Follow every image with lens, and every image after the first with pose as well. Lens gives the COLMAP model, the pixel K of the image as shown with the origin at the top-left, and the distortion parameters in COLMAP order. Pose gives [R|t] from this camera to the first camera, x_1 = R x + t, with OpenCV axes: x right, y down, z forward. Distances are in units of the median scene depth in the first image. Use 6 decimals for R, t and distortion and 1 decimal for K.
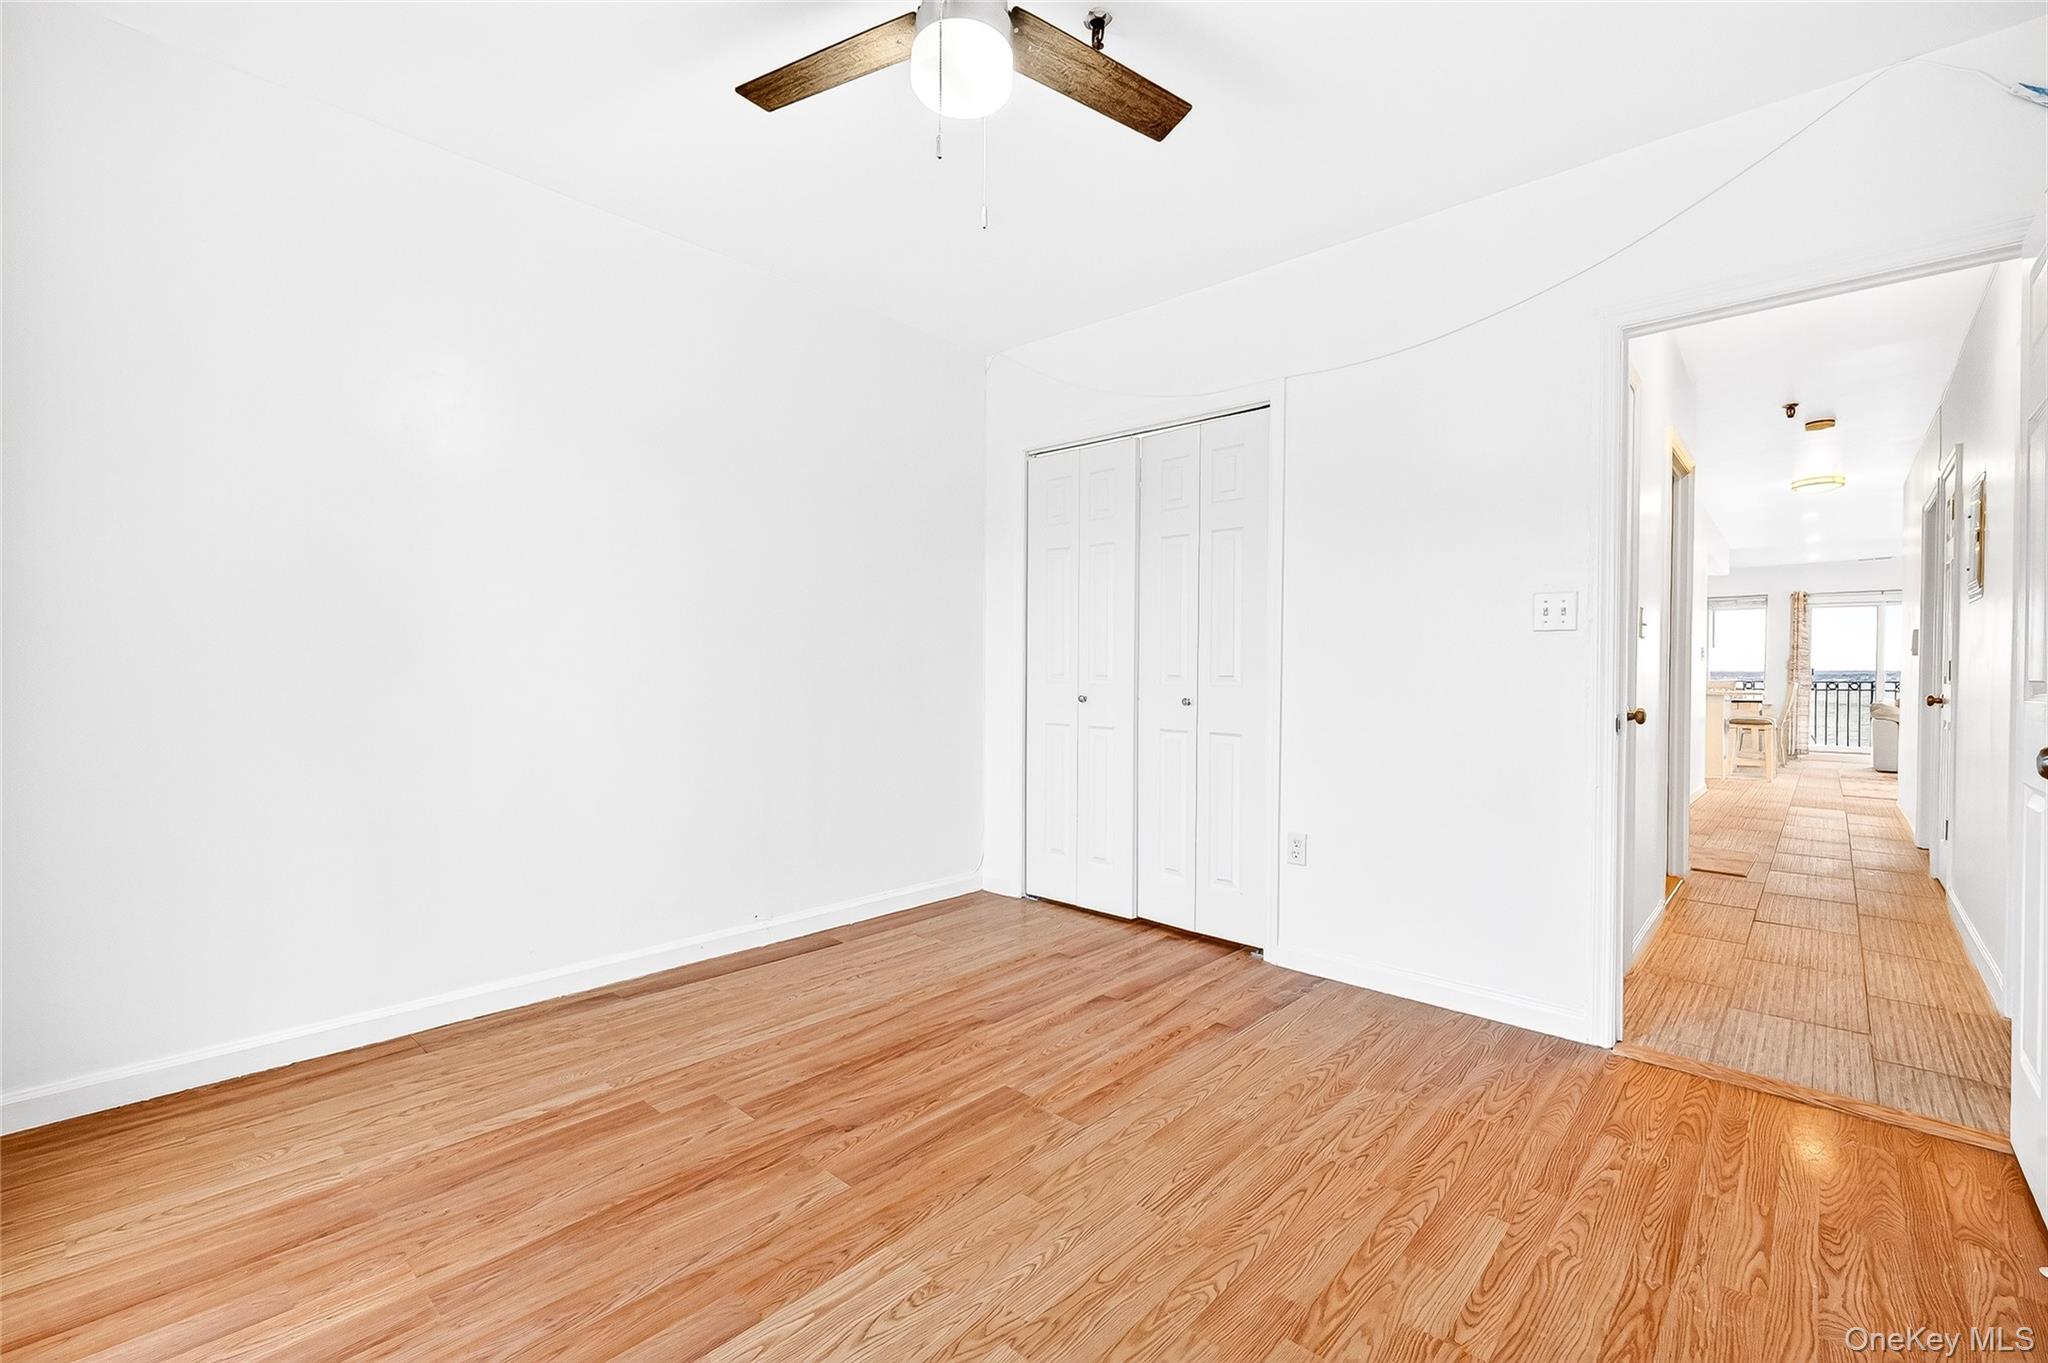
lens RADIAL K [[897.4, 0, 1018.1], [0, 897.4, 677.7], [0, 0, 1]] dist [-0.000265, -0.000216]
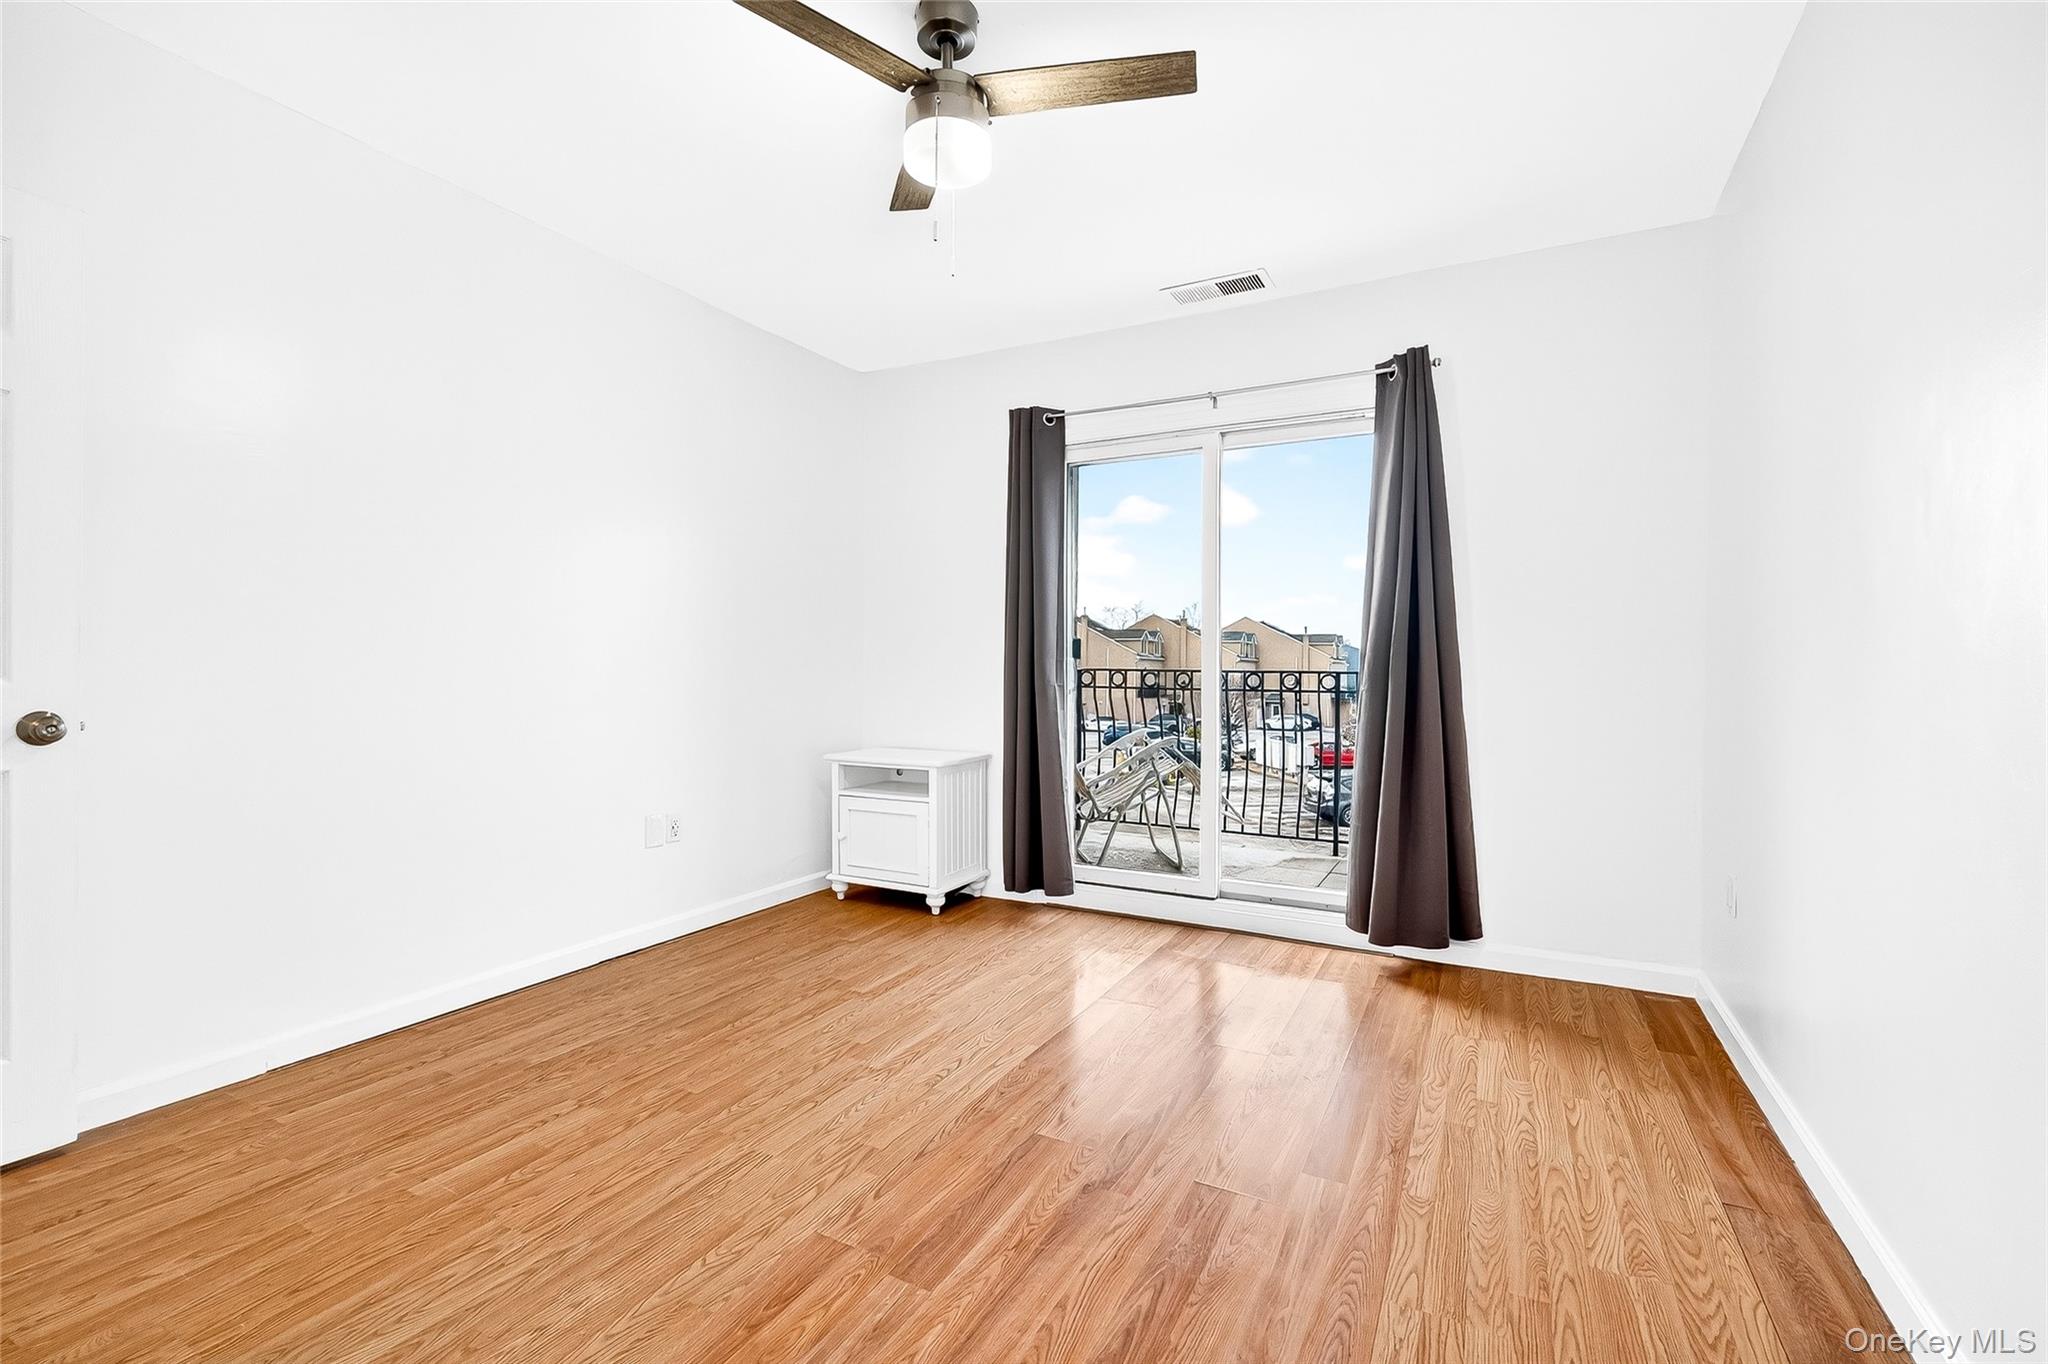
lens RADIAL K [[933.9, 0, 1017.6], [0, 933.9, 684.8], [0, 0, 1]] dist [-0.001421, -0.000112]
pose [[-0.971300, -0.014537, -0.237411, 0.107571], [-0.018953, 0.999687, 0.016326, -0.009171], [0.237100, 0.020357, -0.971272, 1.913264]]
